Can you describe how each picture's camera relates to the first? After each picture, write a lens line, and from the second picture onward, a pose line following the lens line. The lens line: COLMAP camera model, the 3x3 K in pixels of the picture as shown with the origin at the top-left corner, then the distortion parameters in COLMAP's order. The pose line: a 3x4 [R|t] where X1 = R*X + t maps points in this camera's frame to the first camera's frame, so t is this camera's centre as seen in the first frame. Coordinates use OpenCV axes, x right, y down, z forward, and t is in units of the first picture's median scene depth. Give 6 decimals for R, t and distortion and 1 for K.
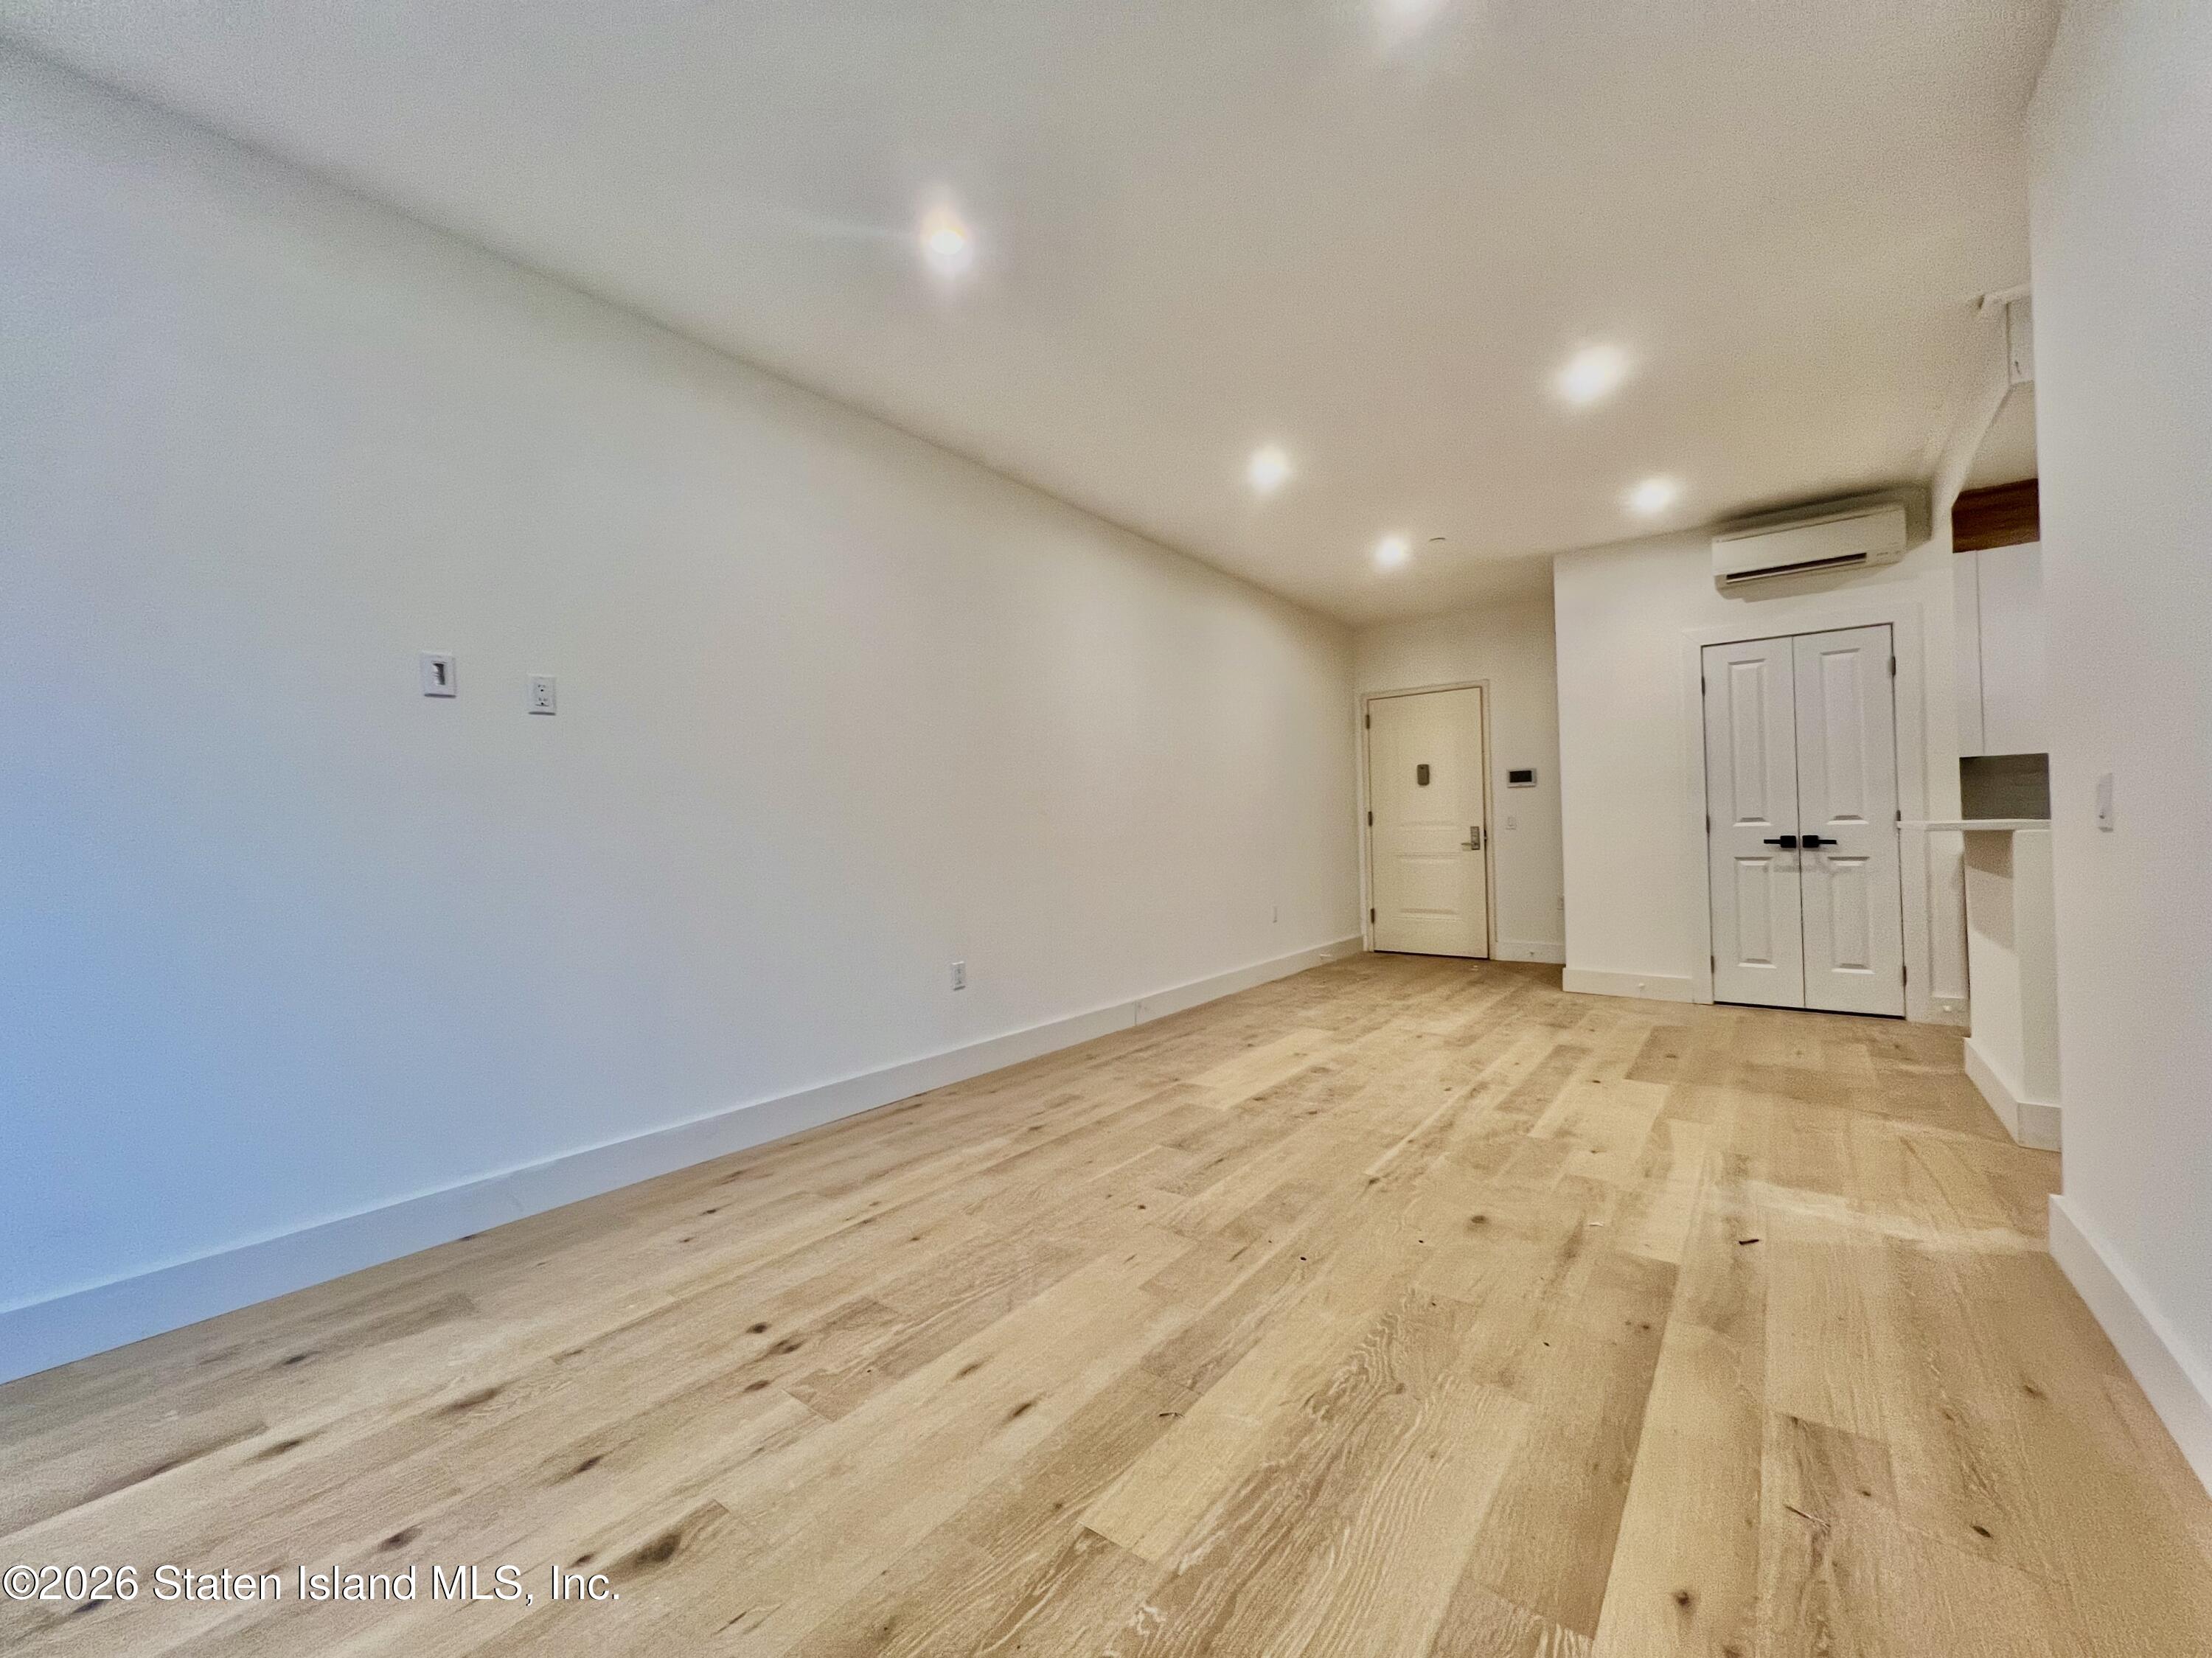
lens RADIAL K [[886.3, 0, 1098.9], [0, 886.3, 827.8], [0, 0, 1]] dist [-0.001955, -0.000153]
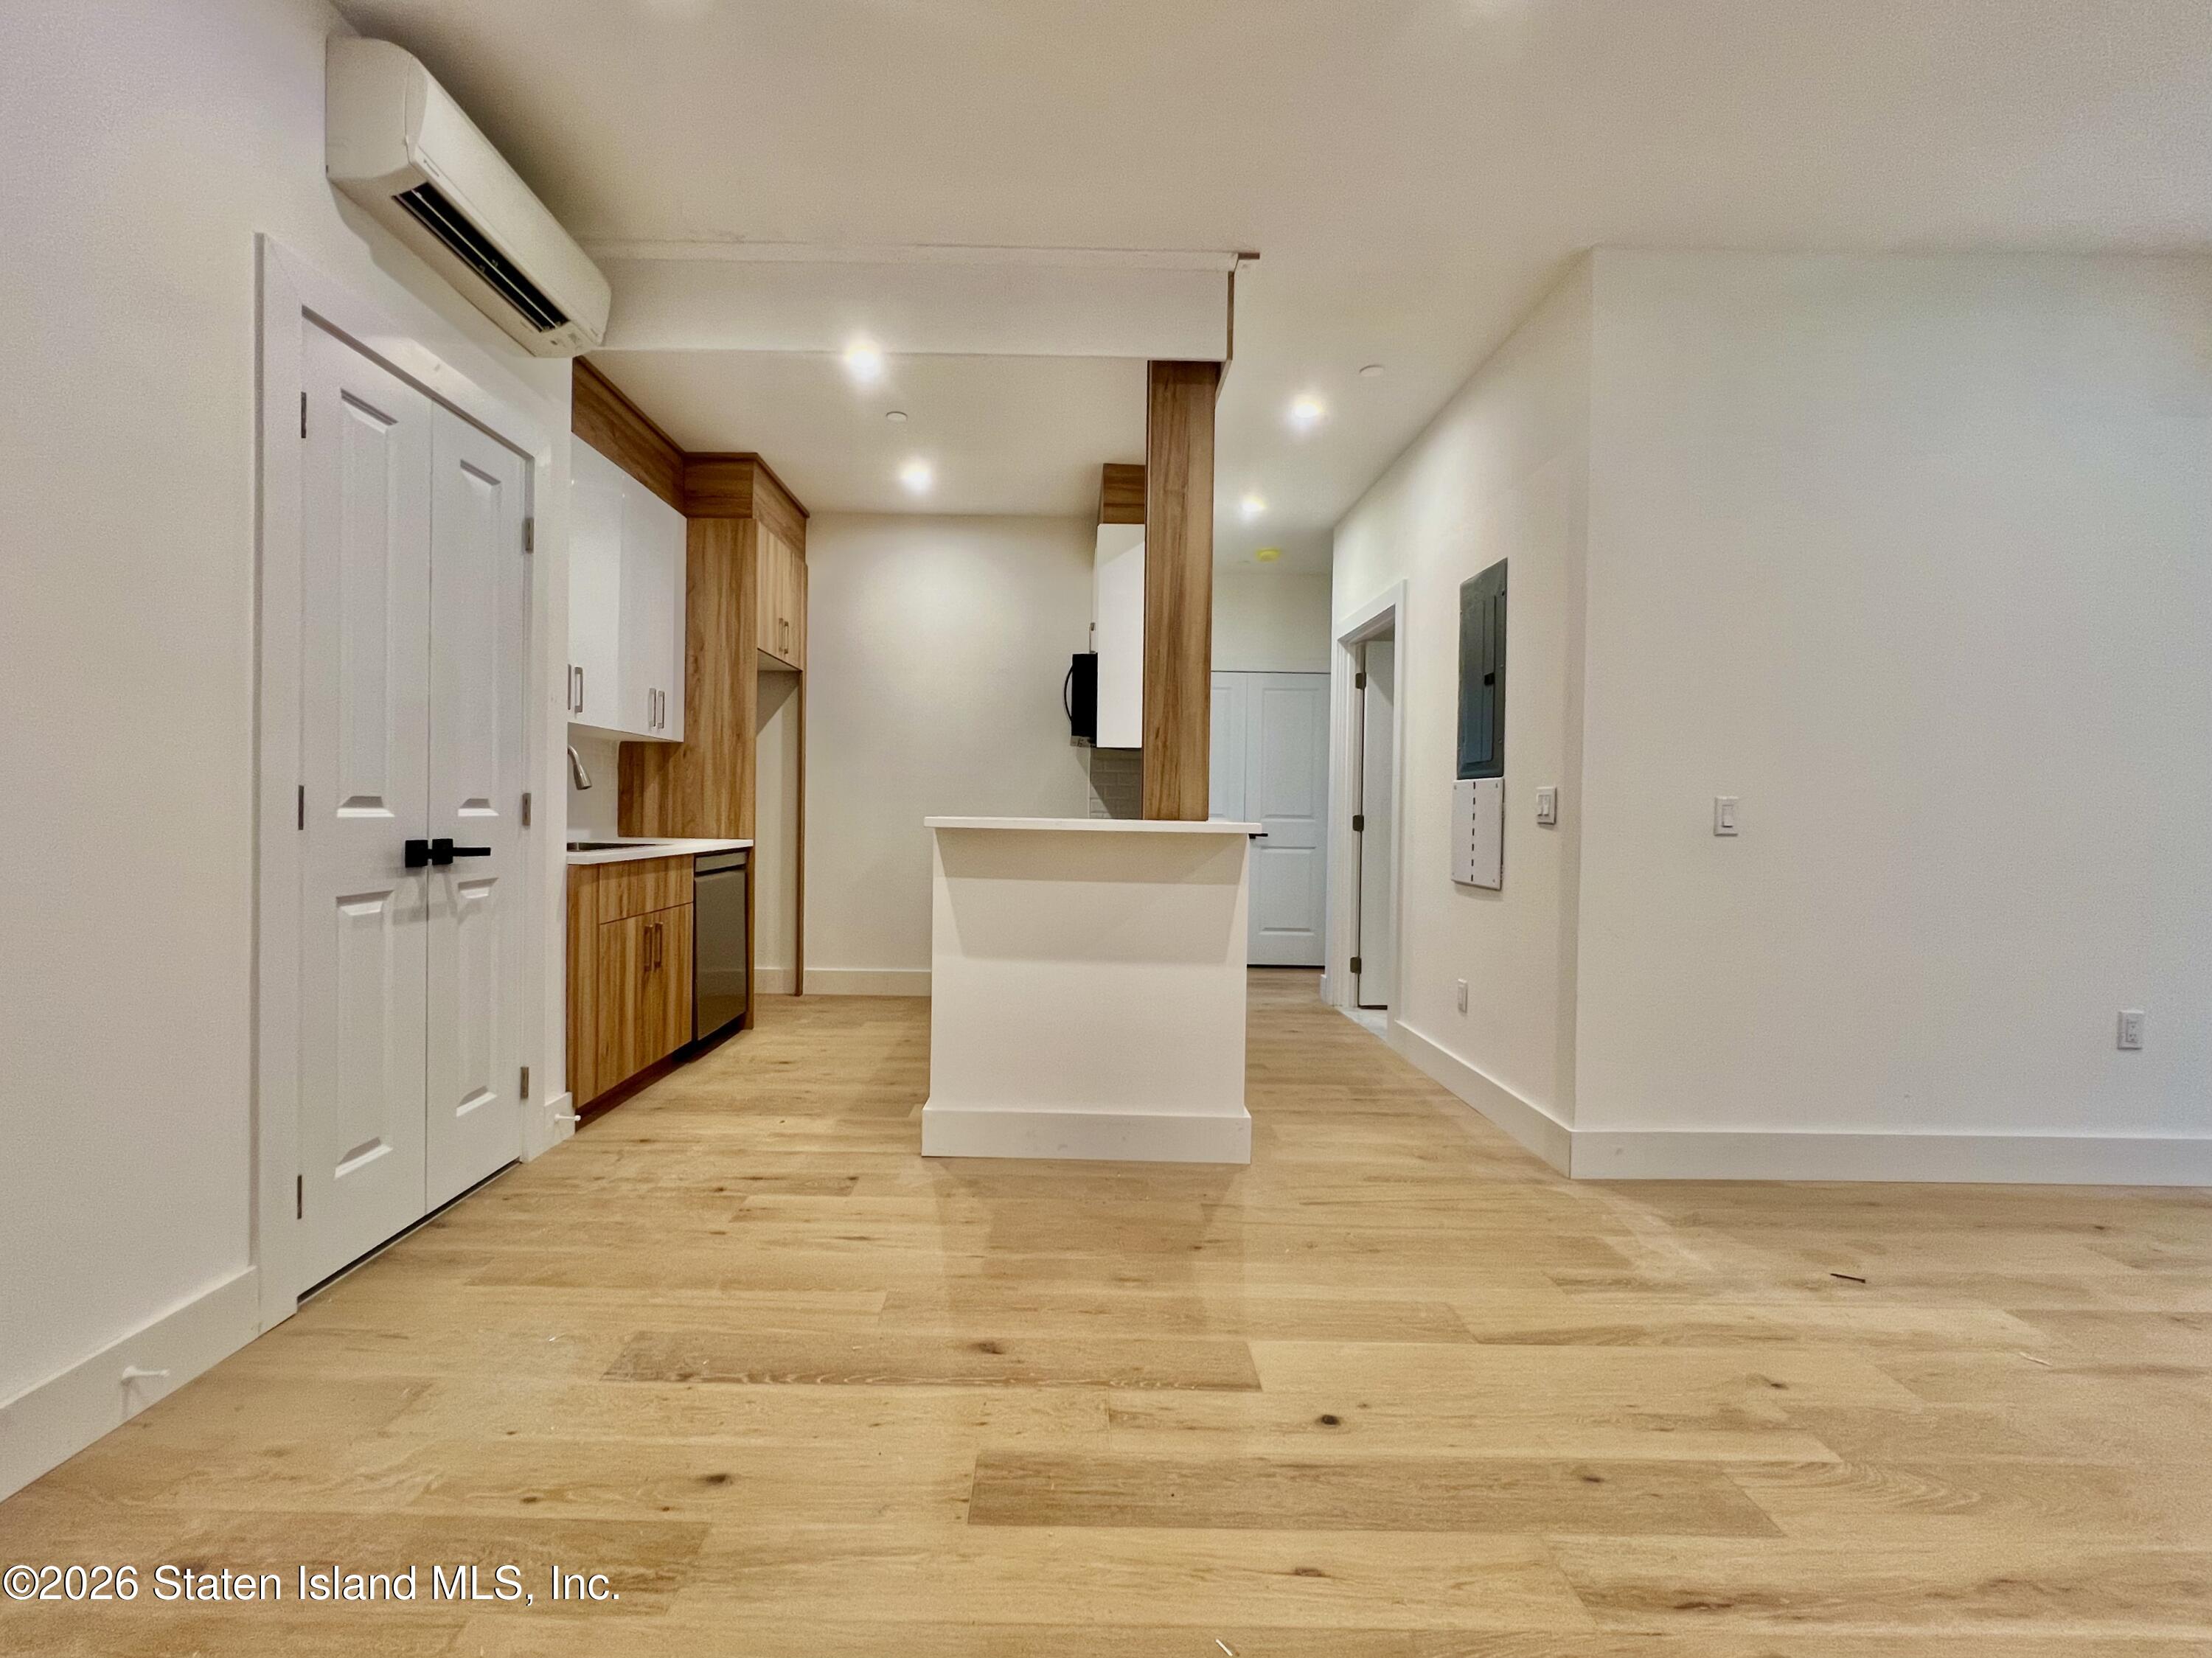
lens RADIAL K [[936.7, 0, 1060.3], [0, 936.7, 822.2], [0, 0, 1]] dist [-0.001394, -0.000362]
pose [[-0.611627, 0.005651, 0.791126, 0.362878], [-0.007934, 0.999880, -0.013276, 0.006297], [-0.791107, -0.014397, -0.611509, 1.781070]]
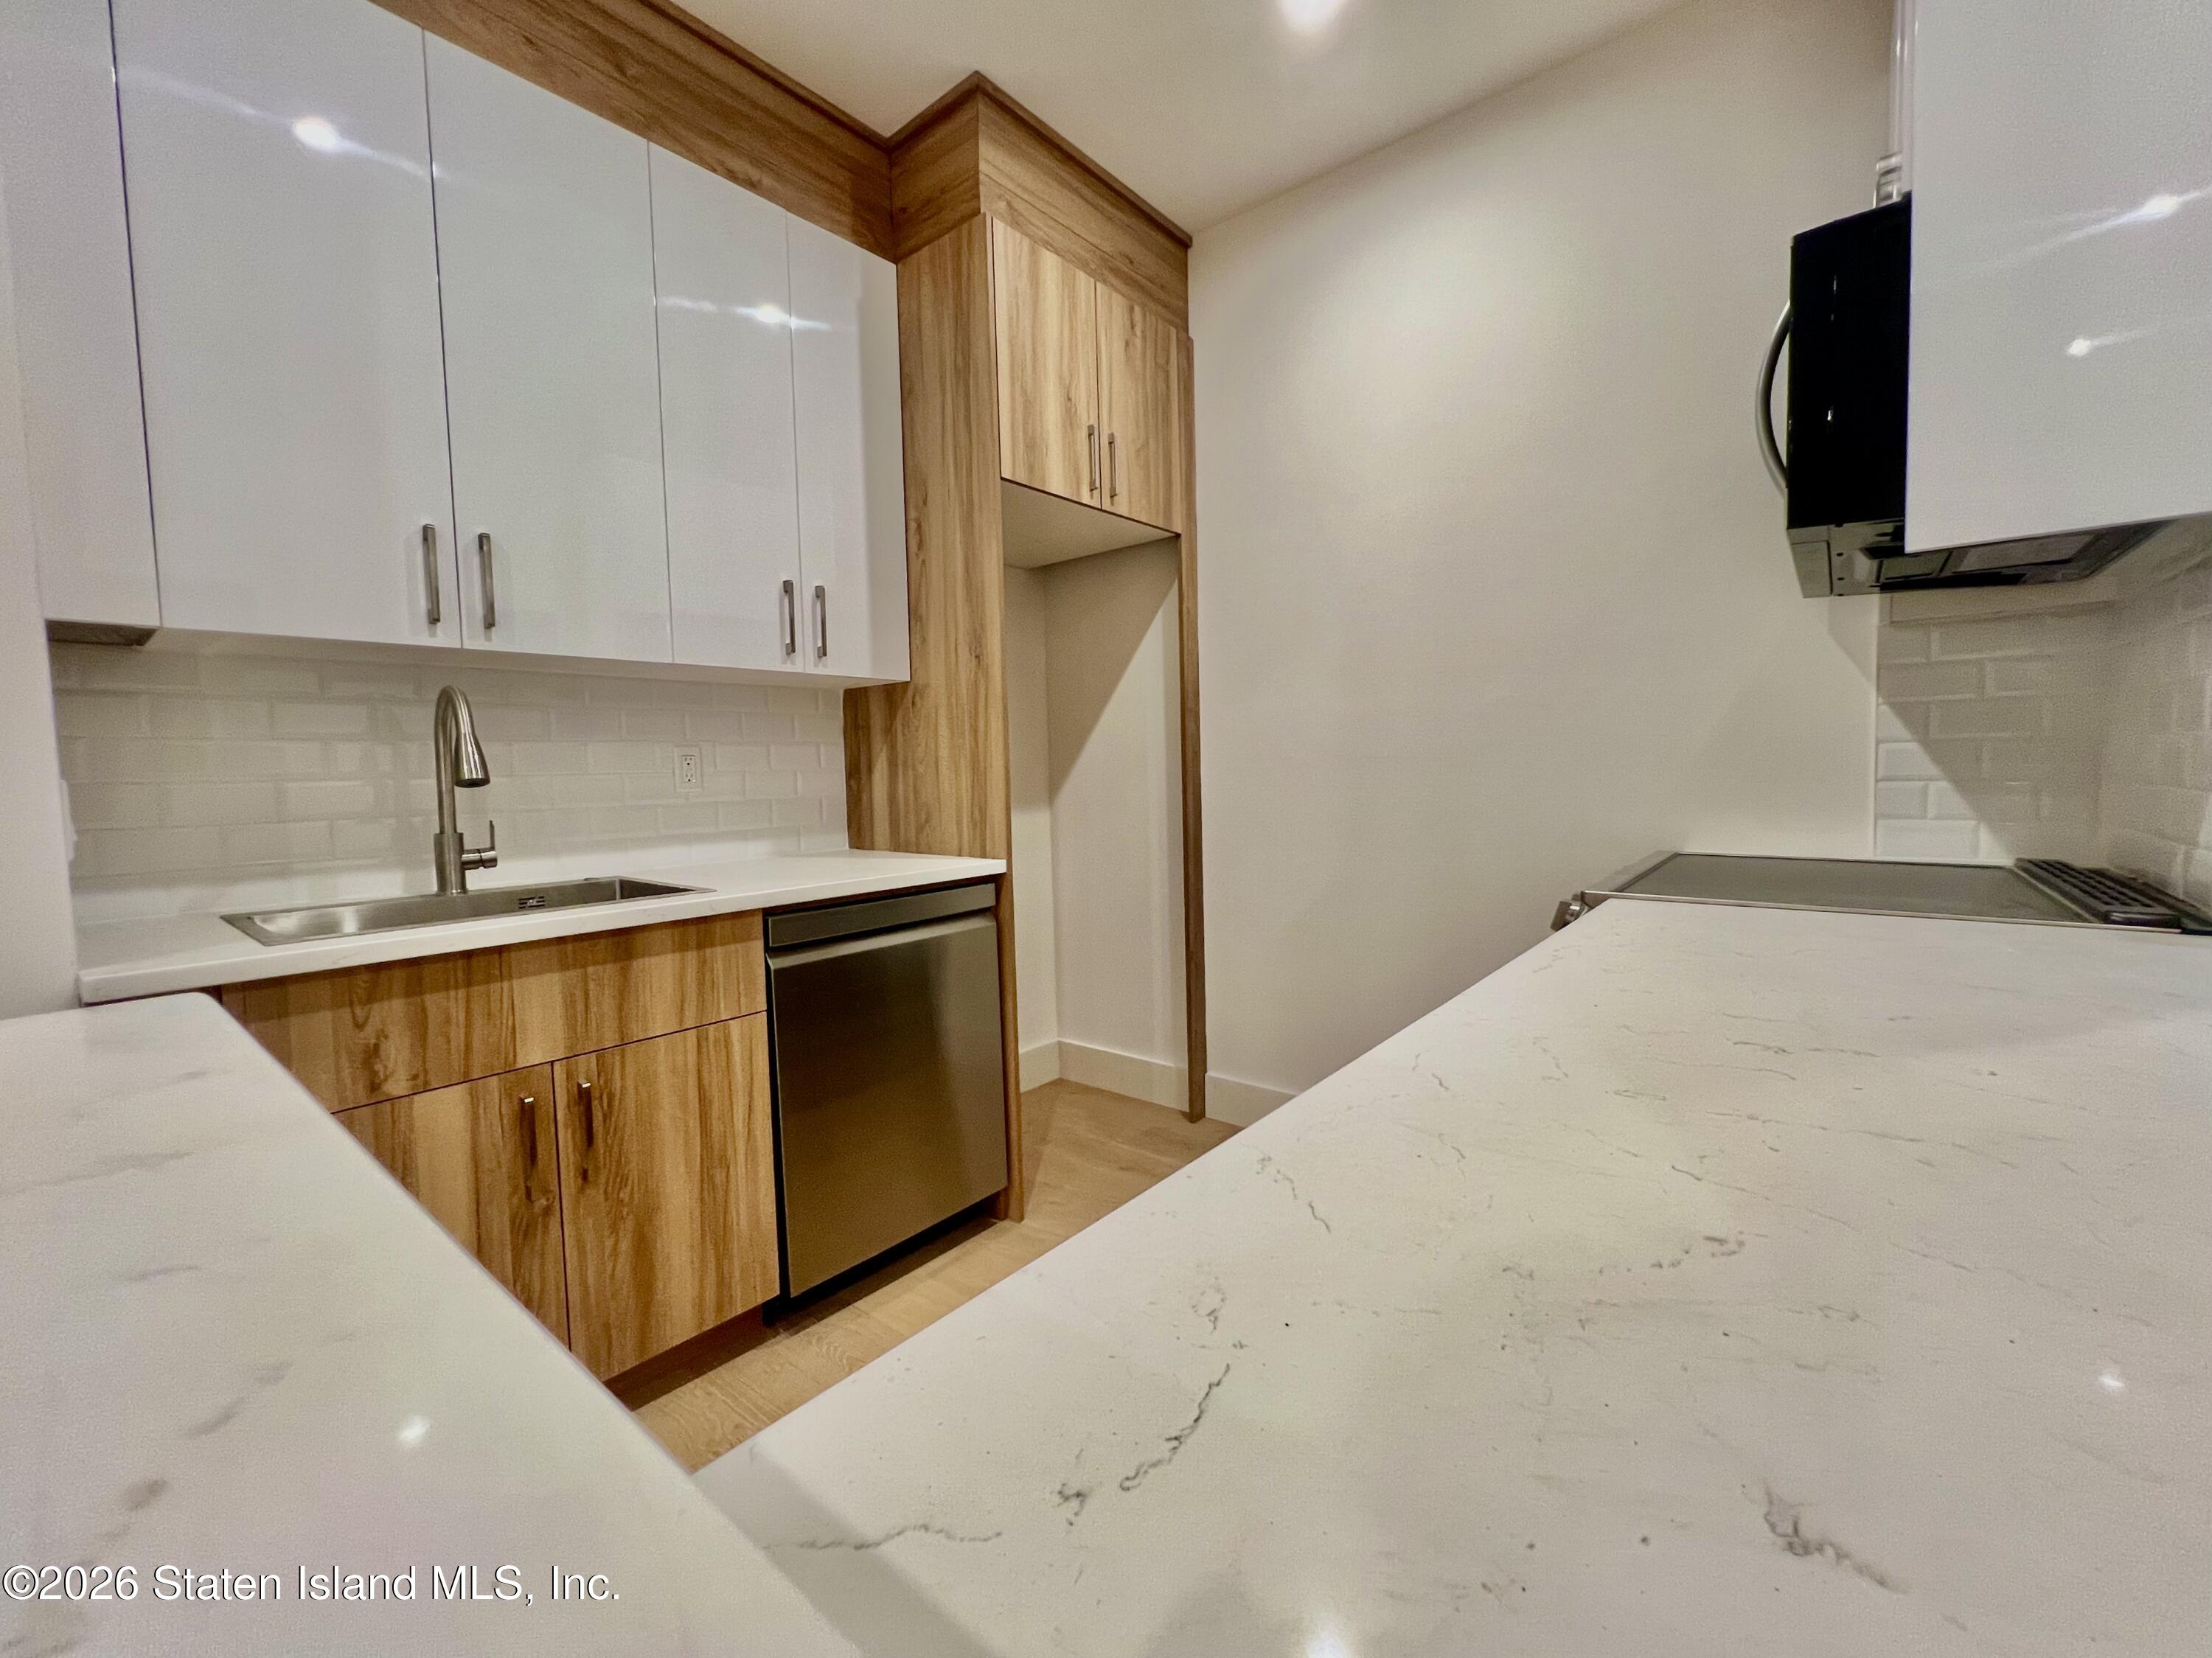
lens RADIAL K [[897.3, 0, 1111.5], [0, 897.3, 817.3], [0, 0, 1]] dist [-0.001902, -0.000124]
pose [[0.023894, -0.026923, 0.999352, 1.036336], [0.012350, 0.999569, 0.026634, -0.030021], [-0.999638, 0.011706, 0.024216, 1.219171]]
